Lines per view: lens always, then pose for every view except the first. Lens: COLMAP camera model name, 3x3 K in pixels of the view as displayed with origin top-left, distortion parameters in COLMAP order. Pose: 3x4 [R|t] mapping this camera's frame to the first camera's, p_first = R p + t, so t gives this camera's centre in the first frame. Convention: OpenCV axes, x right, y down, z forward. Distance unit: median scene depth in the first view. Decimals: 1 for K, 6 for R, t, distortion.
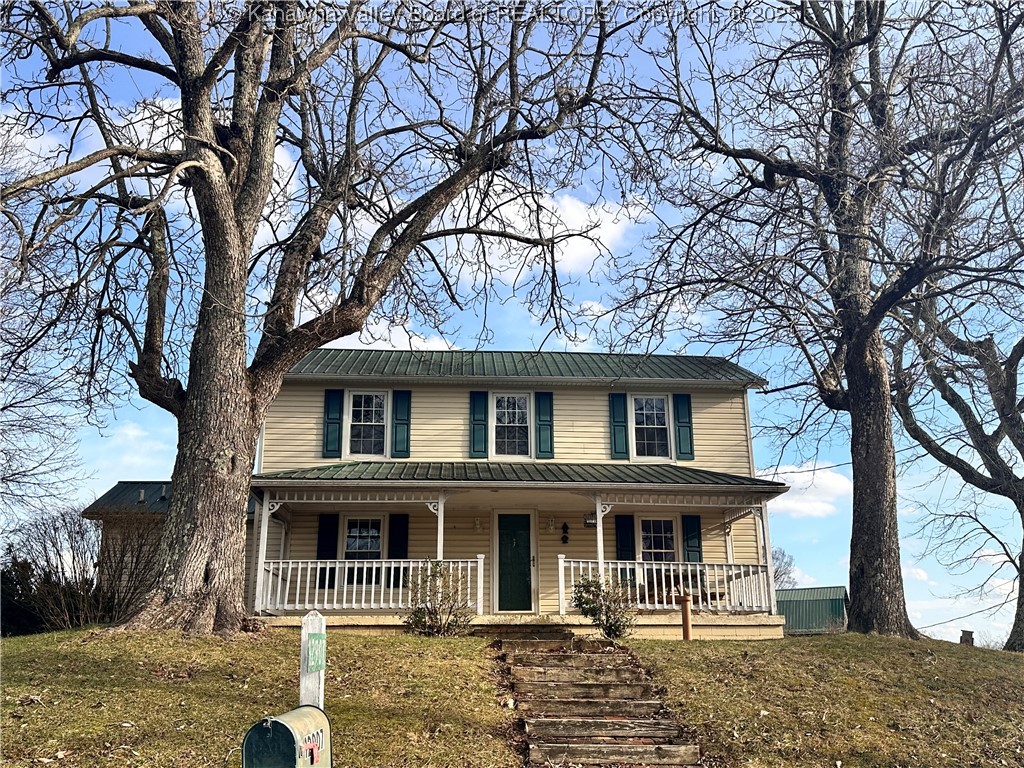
lens RADIAL K [[953.5, 0, 512.0], [0, 953.5, 384.0], [0, 0, 1]] dist [0.139518, -0.236138]
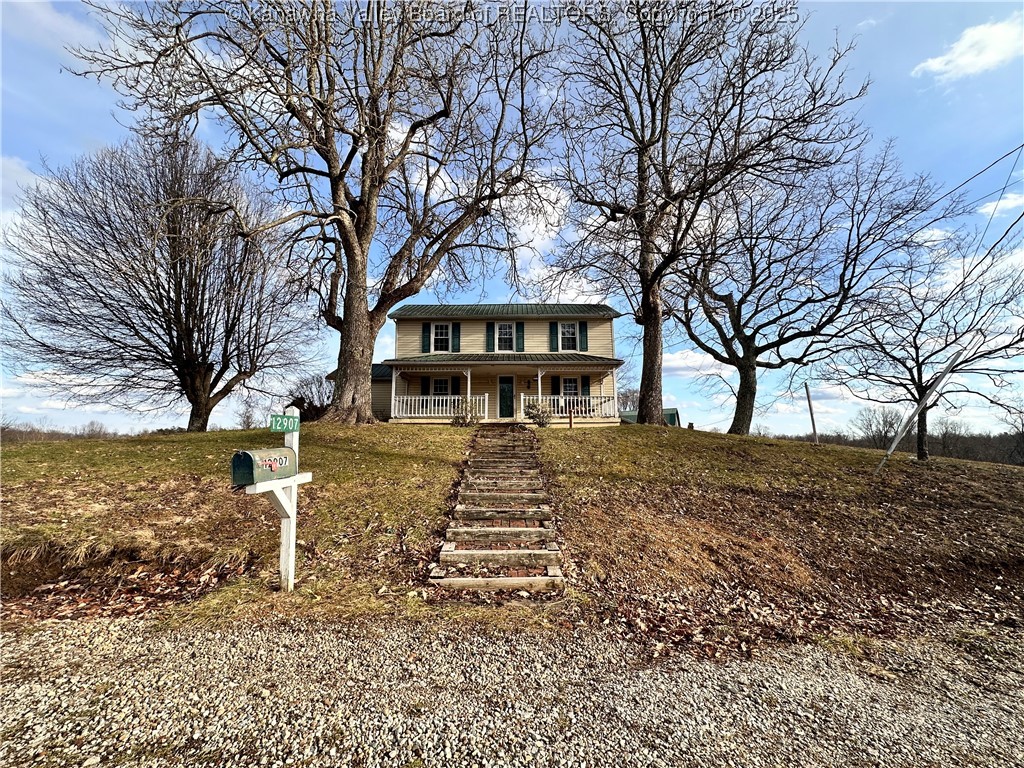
lens RADIAL K [[412.5, 0, 512.0], [0, 412.5, 384.0], [0, 0, 1]] dist [0.002032, 0.000062]
pose [[0.996780, -0.009789, -0.079590, 0.102682], [0.020953, 0.989833, 0.140680, 0.018207], [0.077403, -0.141894, 0.986851, 0.035570]]
